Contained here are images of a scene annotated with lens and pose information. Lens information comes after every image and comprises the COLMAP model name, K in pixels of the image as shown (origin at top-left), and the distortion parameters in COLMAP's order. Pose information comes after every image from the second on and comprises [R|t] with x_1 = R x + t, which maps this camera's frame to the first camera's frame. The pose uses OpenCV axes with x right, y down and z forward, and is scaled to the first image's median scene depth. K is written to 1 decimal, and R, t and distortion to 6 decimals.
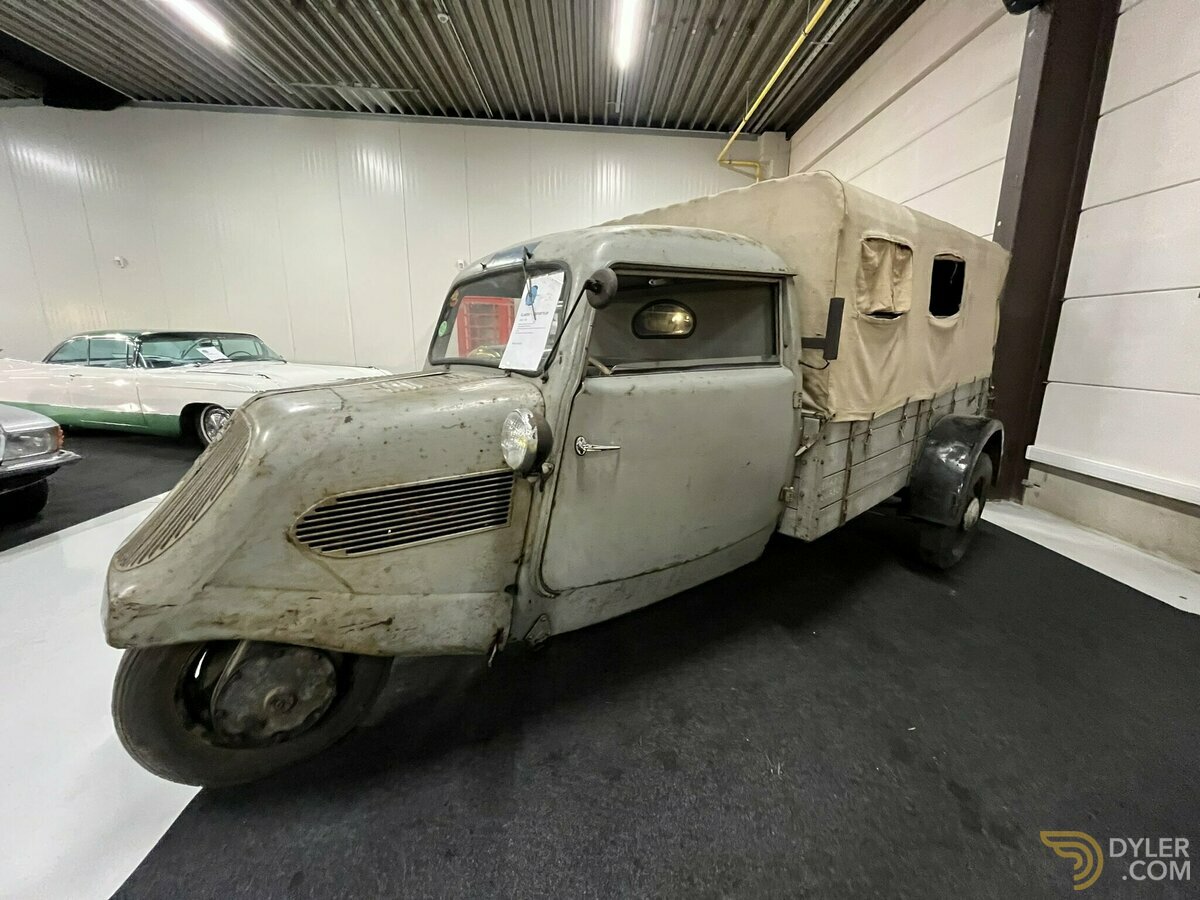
lens RADIAL K [[484.4, 0, 598.9], [0, 484.4, 445.6], [0, 0, 1]] dist [0.000901, 0.000355]
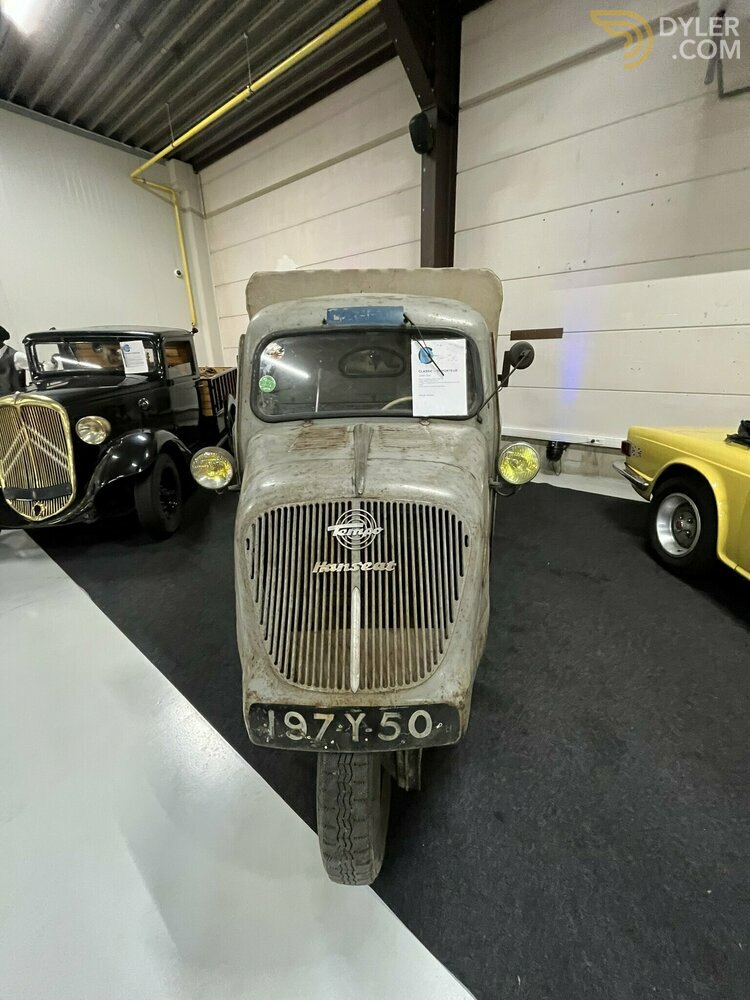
lens RADIAL K [[403.6, 0, 373.1], [0, 403.6, 500.8], [0, 0, 1]] dist [0.000901, 0.000355]
pose [[0.664533, -0.277371, 0.693874, -0.208832], [0.183654, 0.960701, 0.208144, -0.037327], [-0.724339, -0.010886, 0.689358, 0.072909]]
